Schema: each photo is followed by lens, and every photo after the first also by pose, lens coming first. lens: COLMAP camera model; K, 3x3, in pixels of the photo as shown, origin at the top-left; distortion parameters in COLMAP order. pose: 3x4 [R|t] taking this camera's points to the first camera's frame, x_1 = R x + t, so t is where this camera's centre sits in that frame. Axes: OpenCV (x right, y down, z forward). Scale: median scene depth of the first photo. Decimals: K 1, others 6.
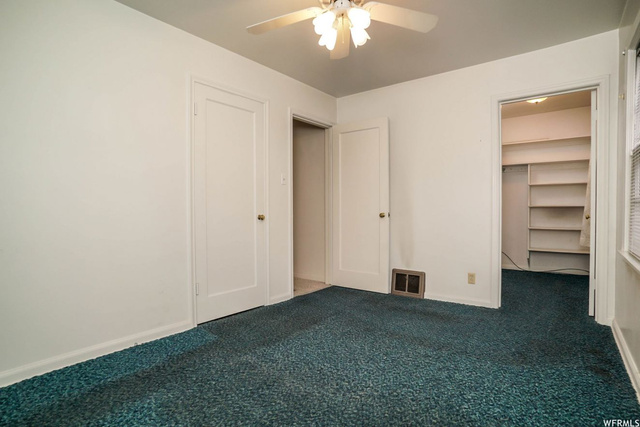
lens RADIAL K [[334.3, 0, 323.0], [0, 334.3, 214.0], [0, 0, 1]] dist [-0.037805, 0.004133]
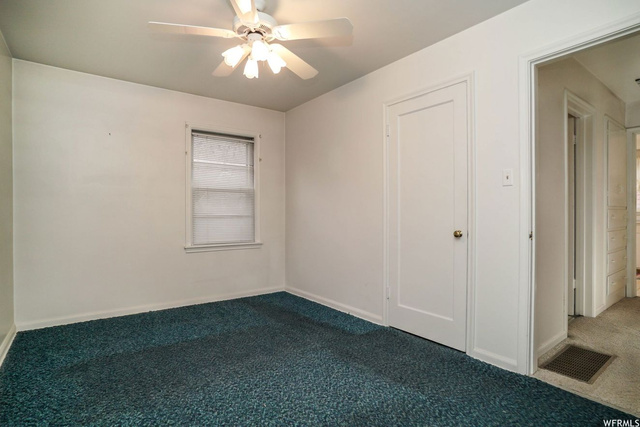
lens RADIAL K [[334.3, 0, 323.2], [0, 334.3, 214.5], [0, 0, 1]] dist [-0.037805, 0.004133]
pose [[-0.271110, -0.012418, -0.962468, 0.770523], [-0.025543, 0.999657, -0.005703, -0.021450], [0.962209, 0.023039, -0.271334, 1.132055]]
